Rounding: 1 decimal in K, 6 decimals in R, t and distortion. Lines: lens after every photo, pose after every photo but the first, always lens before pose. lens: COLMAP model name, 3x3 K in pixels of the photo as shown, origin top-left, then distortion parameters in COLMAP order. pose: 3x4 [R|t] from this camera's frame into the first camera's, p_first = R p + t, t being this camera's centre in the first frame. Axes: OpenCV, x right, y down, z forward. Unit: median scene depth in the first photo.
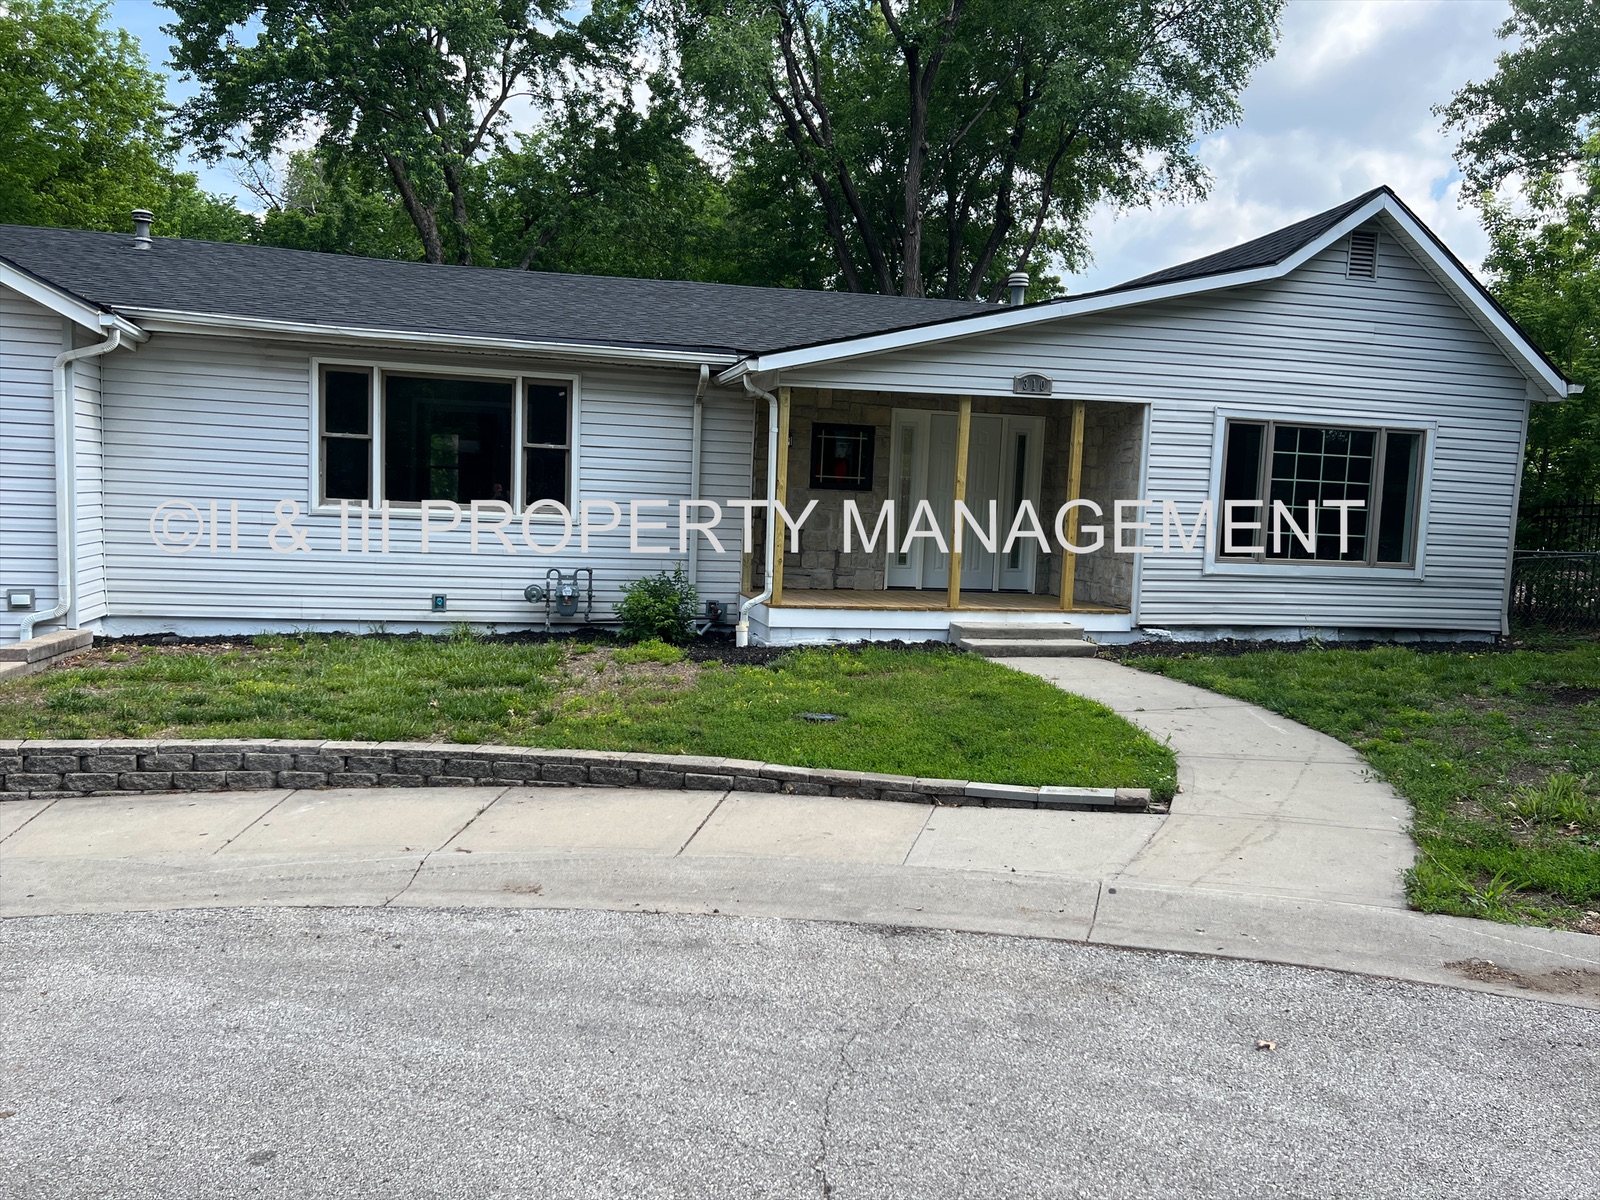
lens RADIAL K [[1197.6, 0, 799.0], [0, 1197.6, 605.2], [0, 0, 1]] dist [-0.001317, -0.013850]
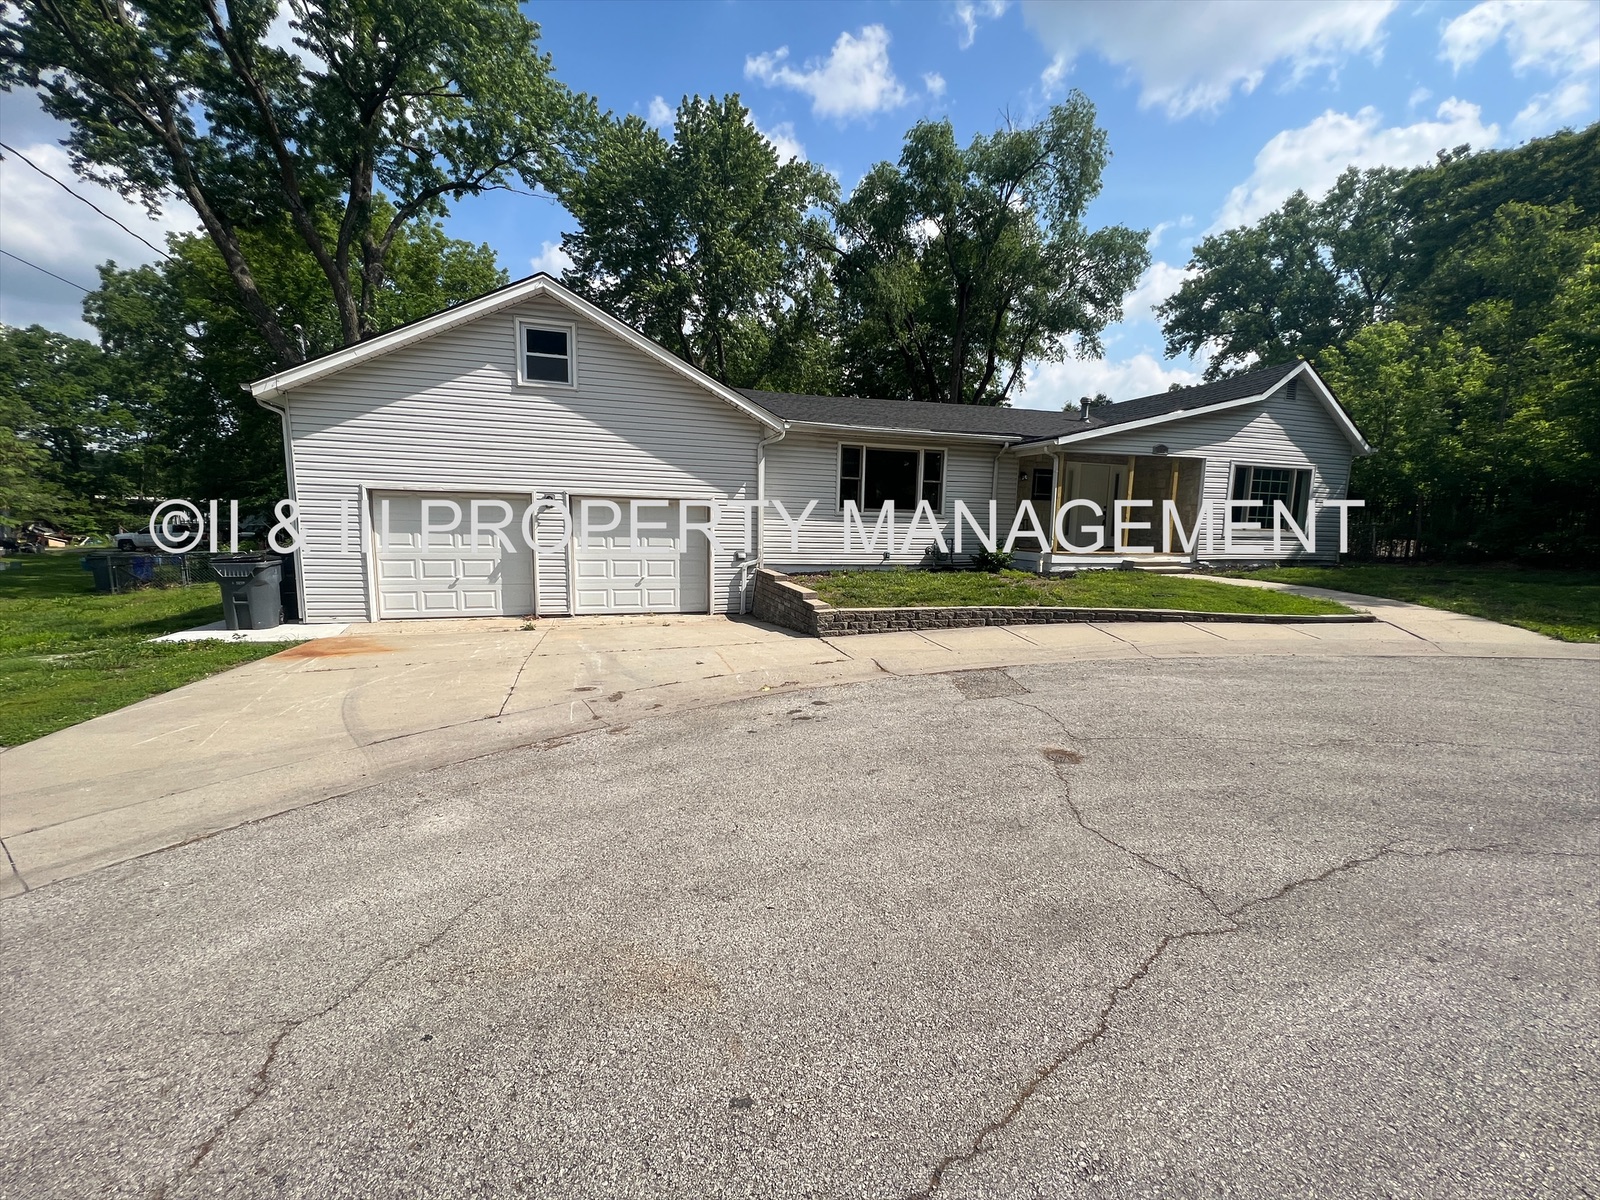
lens RADIAL K [[637.0, 0, 801.4], [0, 637.0, 594.2], [0, 0, 1]] dist [-0.001086, 0.000118]
pose [[0.998567, -0.024295, 0.047694, -0.504637], [0.022792, 0.999234, 0.031816, 0.025848], [-0.048430, -0.030683, 0.998355, -0.129561]]
